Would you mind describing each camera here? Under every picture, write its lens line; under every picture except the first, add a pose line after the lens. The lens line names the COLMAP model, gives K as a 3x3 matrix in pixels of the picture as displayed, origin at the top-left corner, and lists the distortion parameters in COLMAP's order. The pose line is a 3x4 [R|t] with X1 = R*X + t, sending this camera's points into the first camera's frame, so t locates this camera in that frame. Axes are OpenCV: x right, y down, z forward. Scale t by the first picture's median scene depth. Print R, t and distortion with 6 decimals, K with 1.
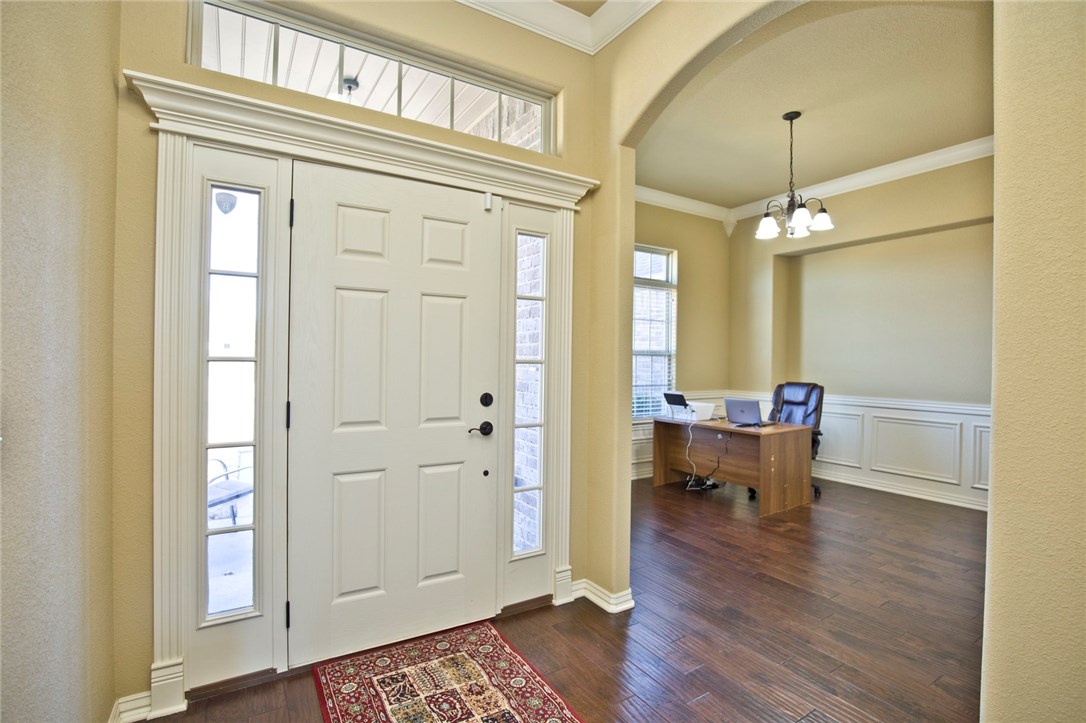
lens RADIAL K [[497.8, 0, 547.3], [0, 497.8, 359.6], [0, 0, 1]] dist [-0.031324, 0.001854]
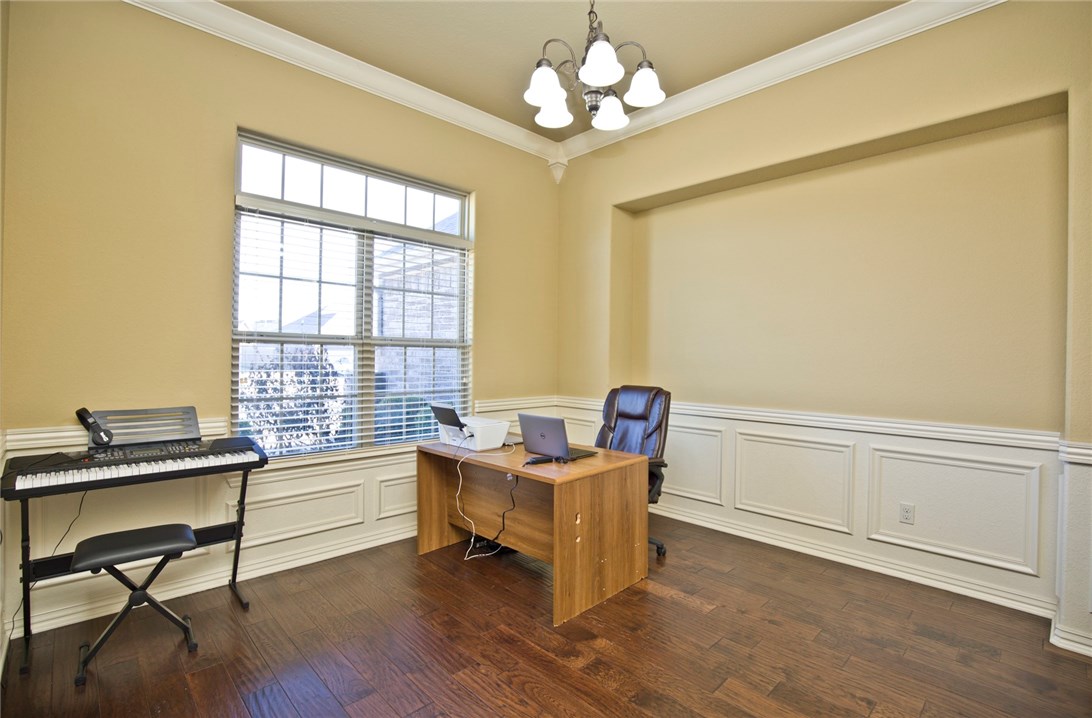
lens RADIAL K [[505.8, 0, 546.2], [0, 505.8, 354.9], [0, 0, 1]] dist [-0.029419, 0.000466]
pose [[0.977238, 0.002639, 0.212129, 0.248458], [-0.001996, 0.999993, -0.003246, 0.006021], [-0.212136, 0.002749, 0.977236, 0.362259]]
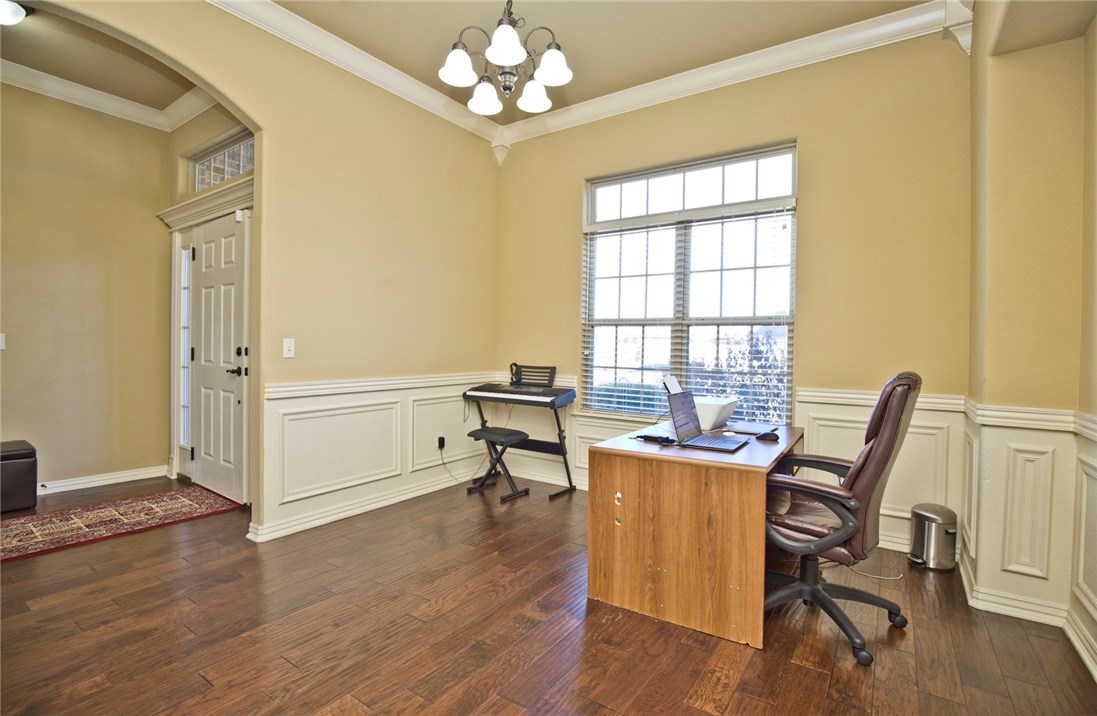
lens RADIAL K [[502.9, 0, 548.6], [0, 502.9, 343.7], [0, 0, 1]] dist [-0.024378, 0.006504]
pose [[0.409971, -0.006559, -0.912075, 0.773832], [-0.012930, 0.999832, -0.013002, 0.031971], [0.912007, 0.017124, 0.409817, 0.597019]]
